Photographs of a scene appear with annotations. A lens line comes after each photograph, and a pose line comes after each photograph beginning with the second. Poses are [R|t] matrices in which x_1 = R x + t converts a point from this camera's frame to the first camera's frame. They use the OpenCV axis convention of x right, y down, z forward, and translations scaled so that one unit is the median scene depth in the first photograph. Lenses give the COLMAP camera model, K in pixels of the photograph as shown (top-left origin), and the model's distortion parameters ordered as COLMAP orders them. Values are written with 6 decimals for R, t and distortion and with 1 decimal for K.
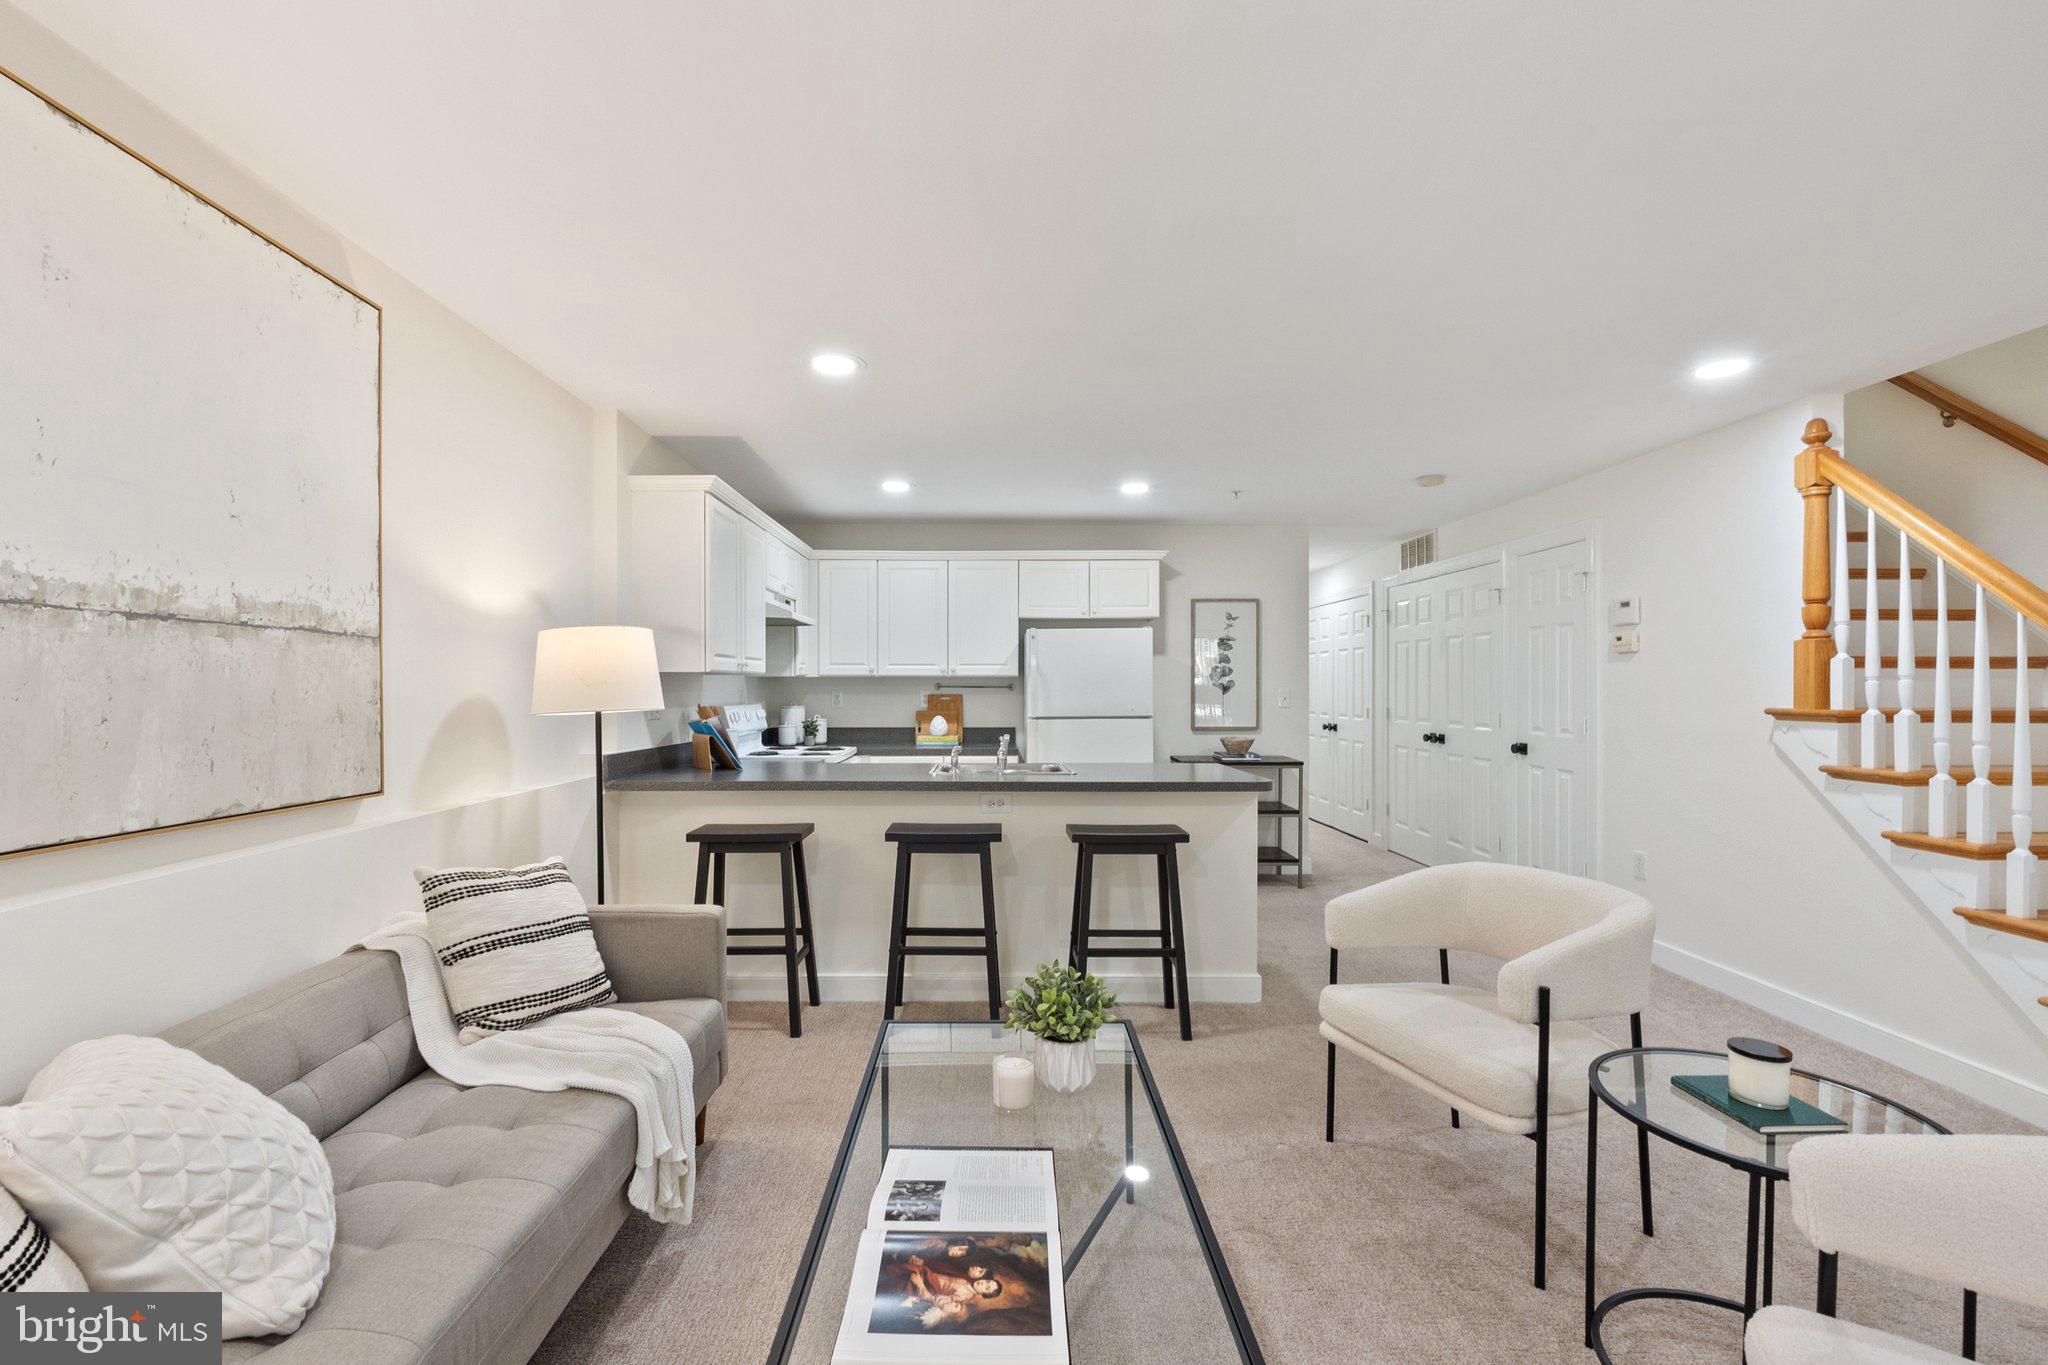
lens RADIAL K [[886.5, 0, 1004.8], [0, 886.5, 675.8], [0, 0, 1]] dist [-0.000801, -0.000532]
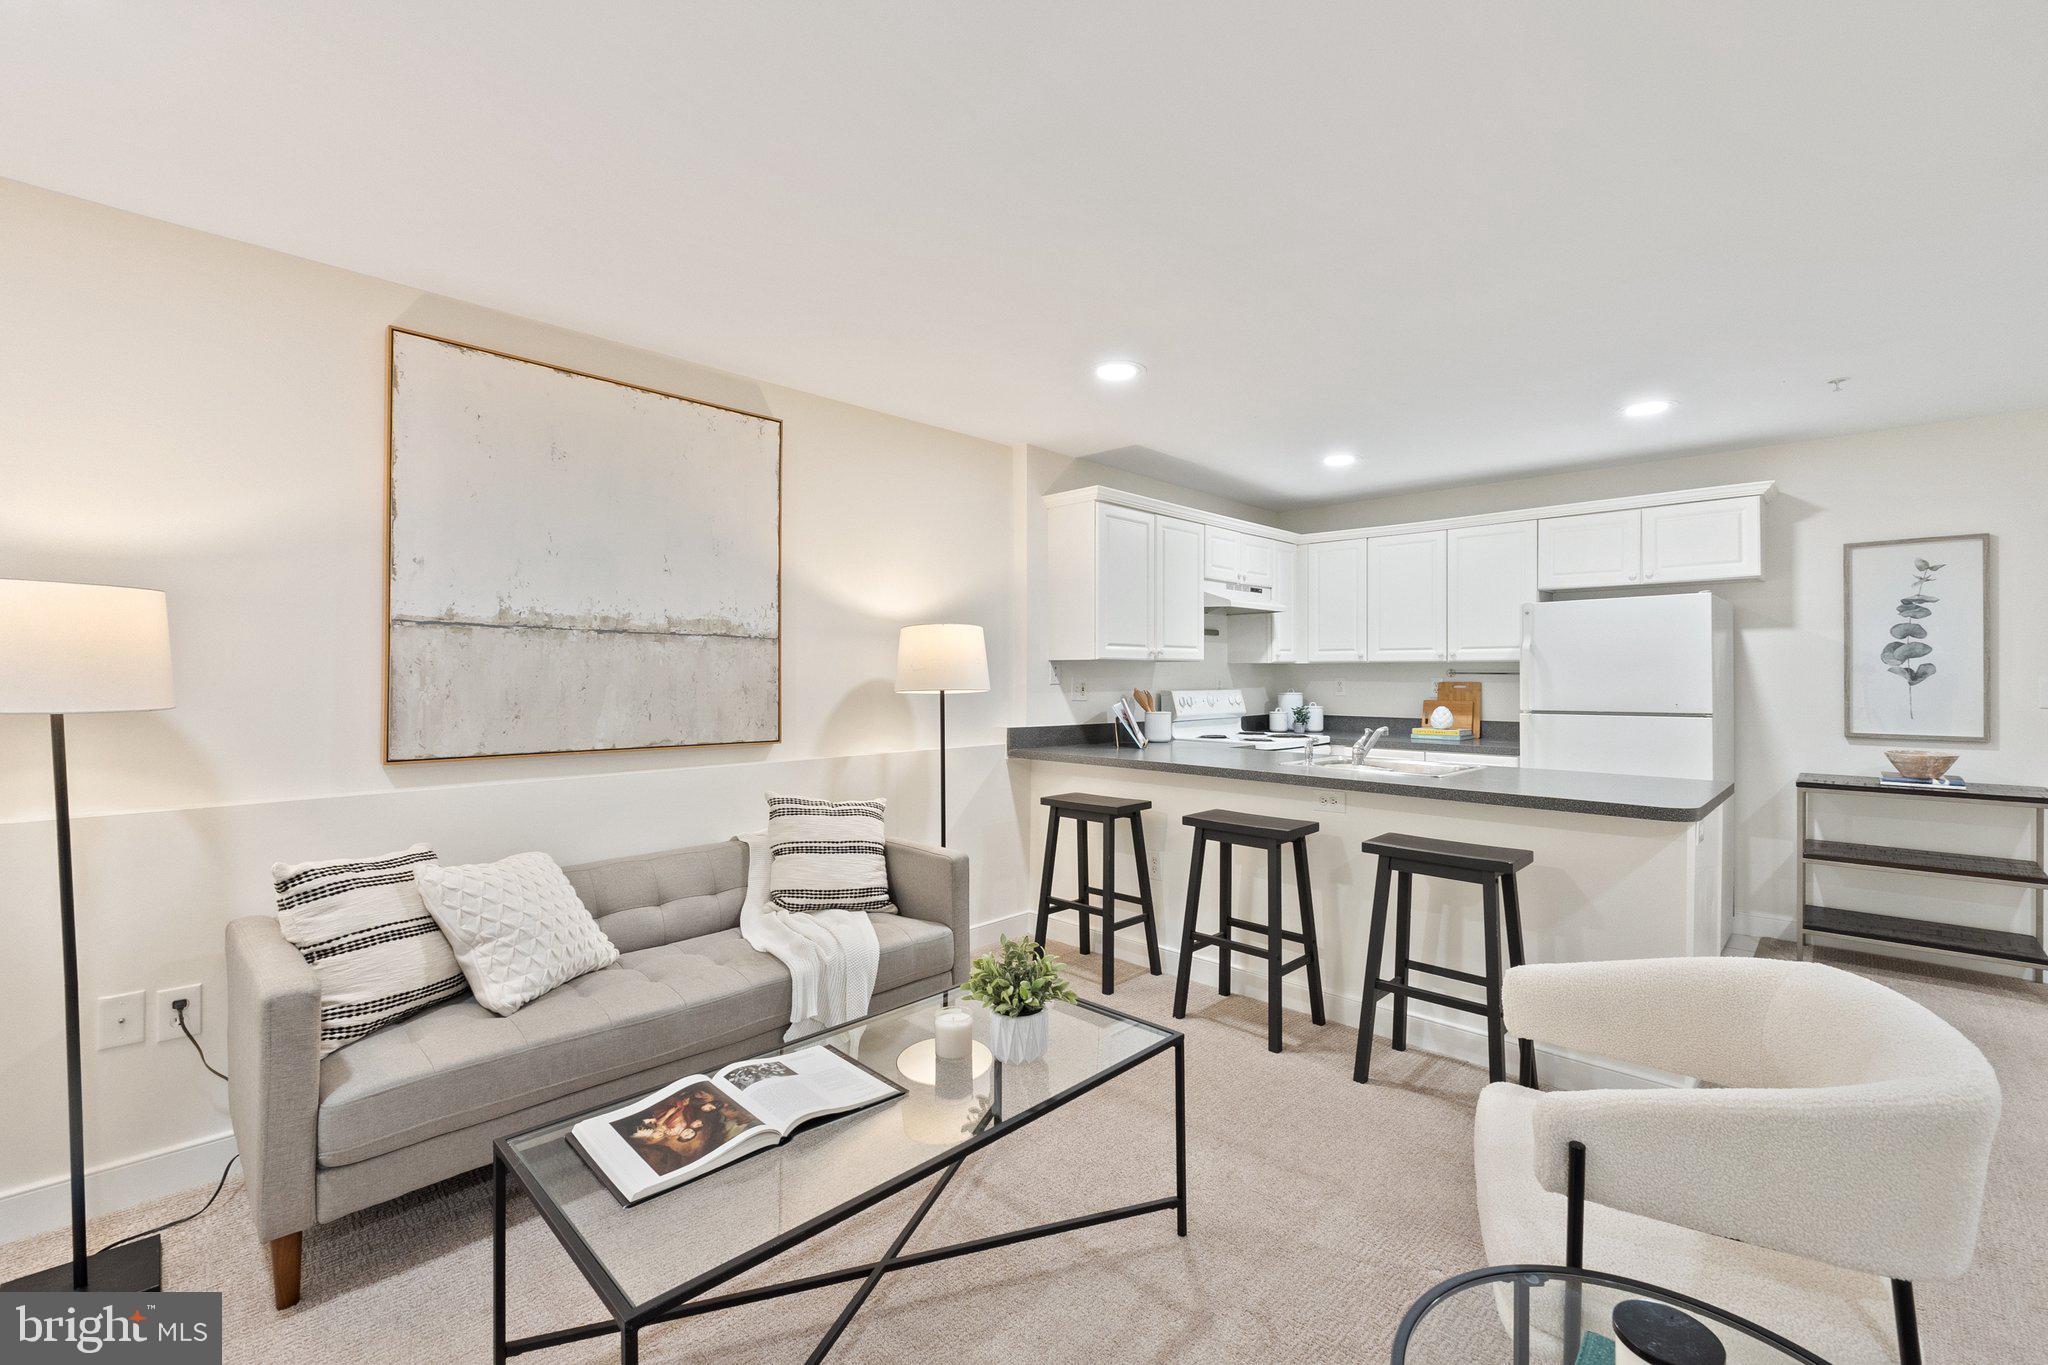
lens RADIAL K [[877.9, 0, 1024.5], [0, 877.9, 659.4], [0, 0, 1]] dist [-0.000813, -0.000306]
pose [[0.712710, -0.010616, -0.701378, 0.600937], [0.006848, 0.999943, -0.008176, 0.006938], [0.701425, 0.001024, 0.712743, 0.212662]]
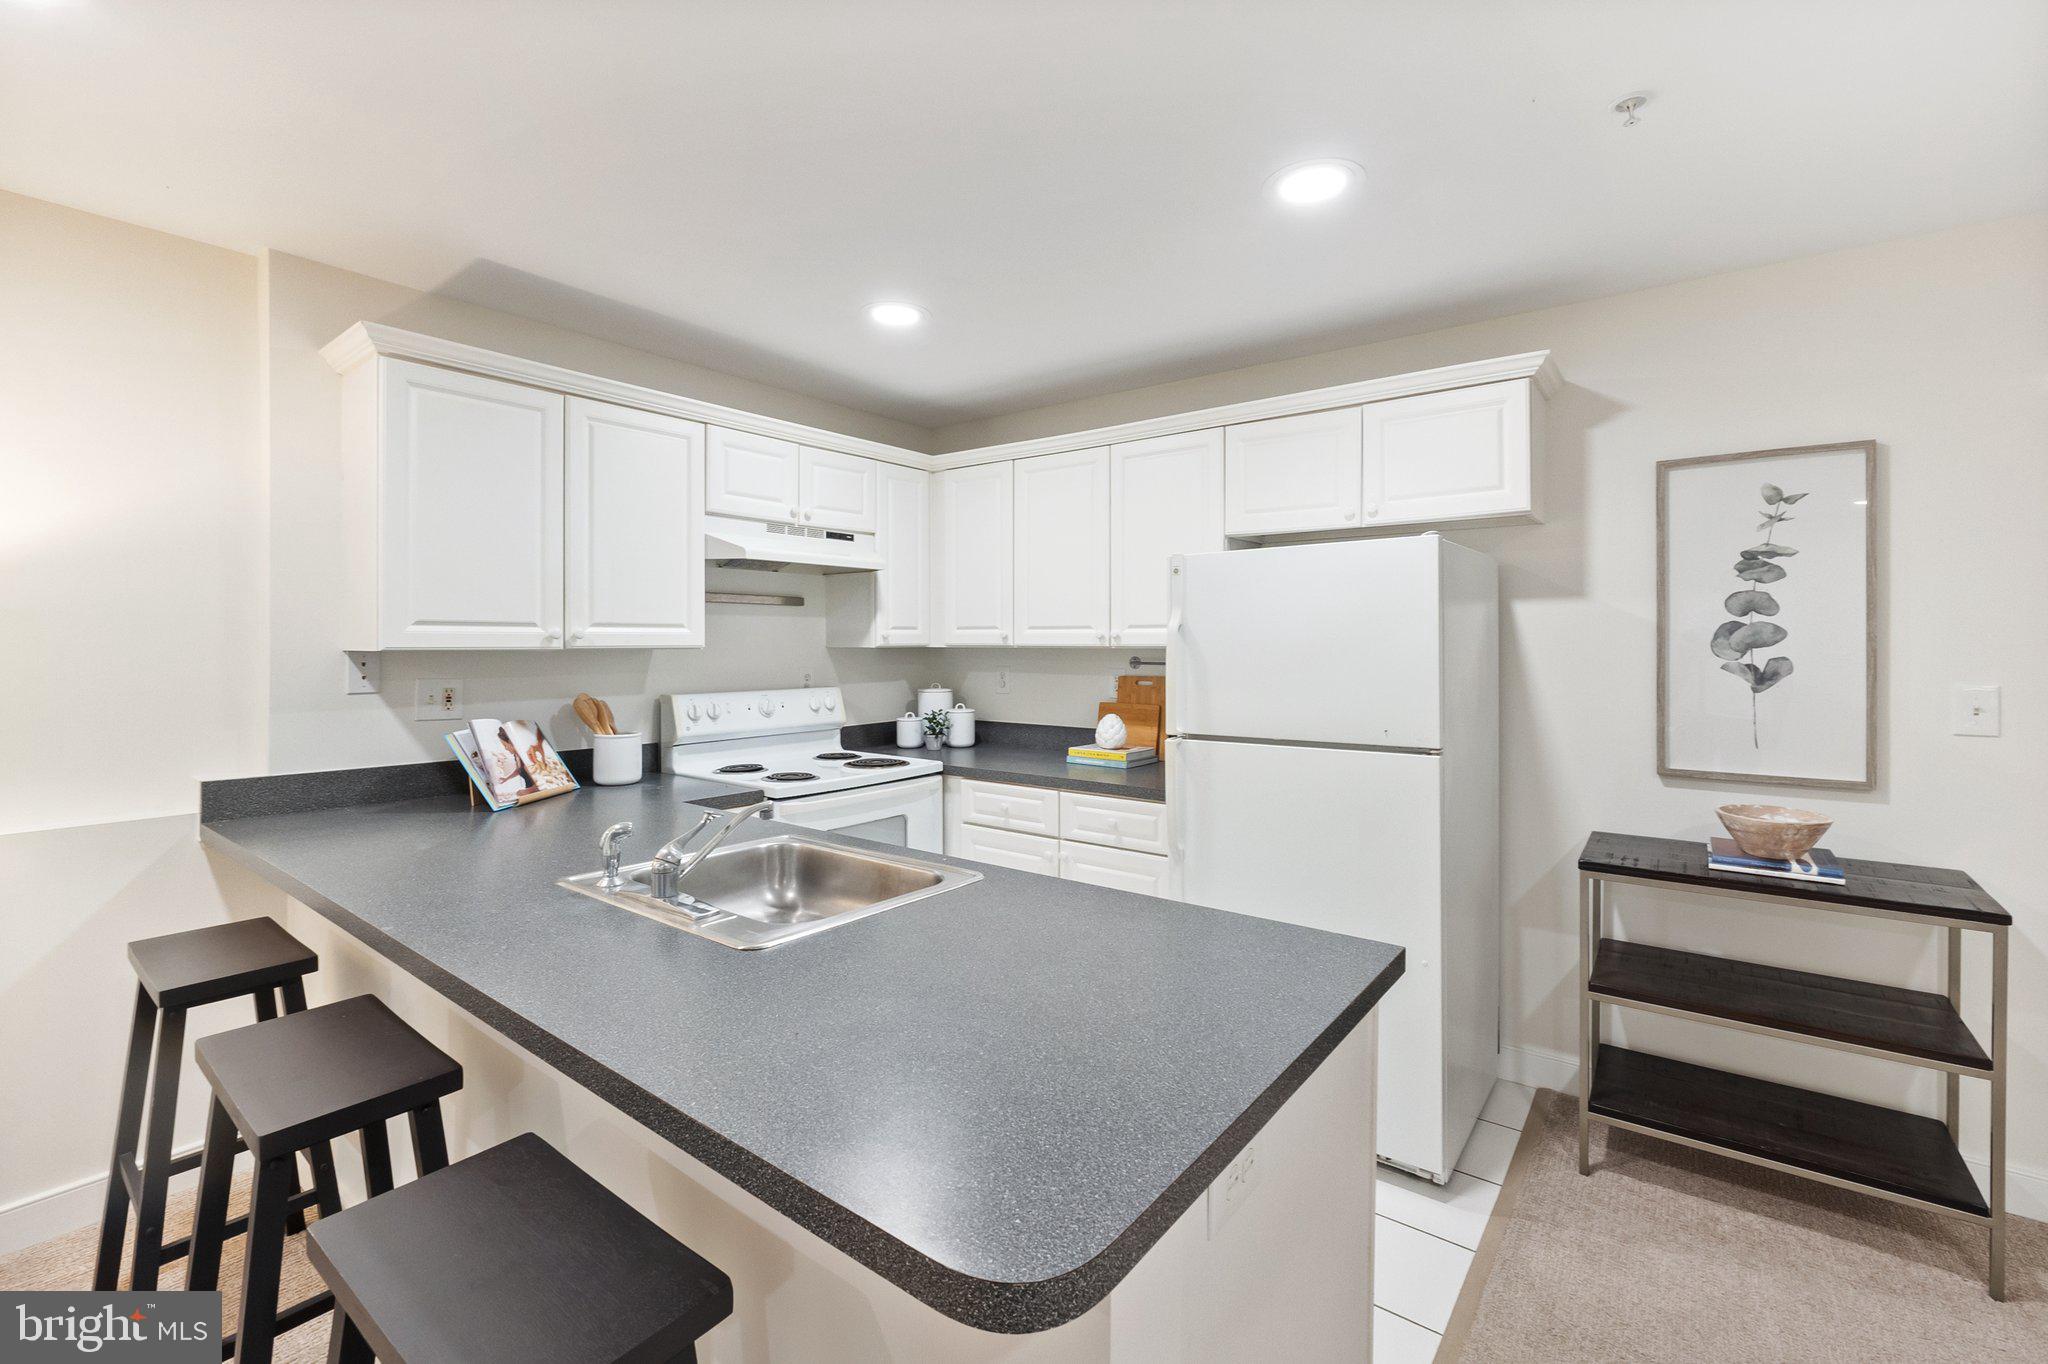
lens RADIAL K [[894.6, 0, 1018.7], [0, 894.6, 630.5], [0, 0, 1]] dist [-0.002555, -0.000326]
pose [[0.786445, -0.008444, -0.617602, 0.600680], [0.007112, 0.999964, -0.004616, -0.018983], [0.617619, -0.000762, 0.786477, 1.234252]]
